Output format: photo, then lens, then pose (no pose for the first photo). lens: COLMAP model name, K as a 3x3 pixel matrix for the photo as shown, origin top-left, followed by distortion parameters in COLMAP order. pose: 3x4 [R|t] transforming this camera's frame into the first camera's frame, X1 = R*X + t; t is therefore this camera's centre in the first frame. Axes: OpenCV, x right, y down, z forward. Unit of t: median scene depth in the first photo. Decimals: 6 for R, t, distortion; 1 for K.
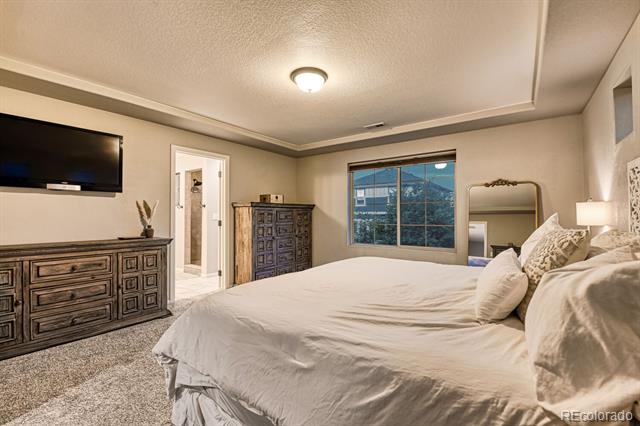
lens RADIAL K [[278.0, 0, 320.2], [0, 278.0, 211.4], [0, 0, 1]] dist [-0.005099, -0.003276]
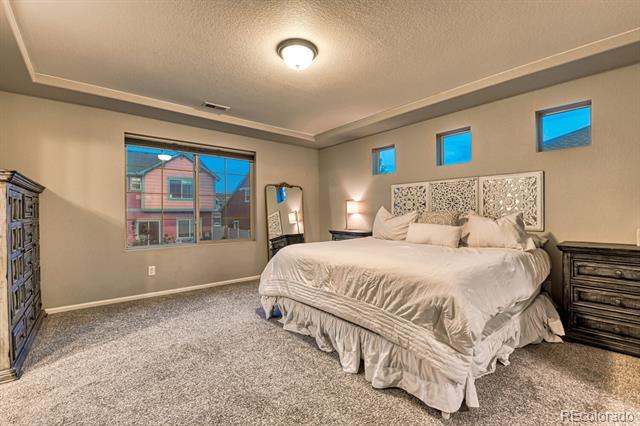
lens RADIAL K [[278.0, 0, 321.0], [0, 278.0, 216.4], [0, 0, 1]] dist [-0.005099, -0.003276]
pose [[0.224241, -0.006852, 0.974510, -0.536475], [-0.010206, 0.999904, 0.009379, 0.029410], [-0.974480, -0.012049, 0.224150, 0.428462]]
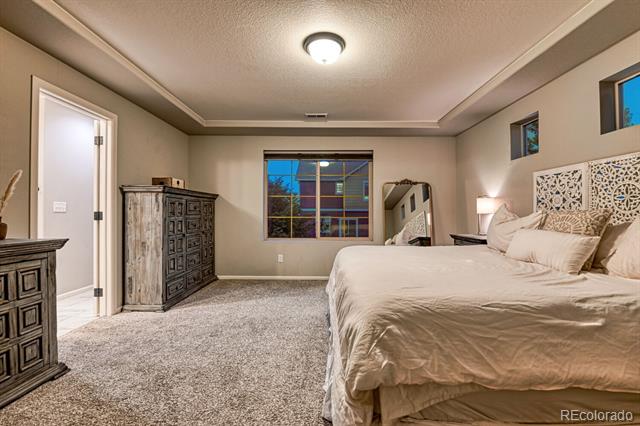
lens RADIAL K [[286.2, 0, 320.9], [0, 286.2, 211.8], [0, 0, 1]] dist [-0.004883, -0.002237]
pose [[0.807626, 0.007477, 0.589647, -0.345762], [-0.012883, 0.999905, 0.004967, 0.023913], [-0.589554, -0.011608, 0.807646, 0.156309]]
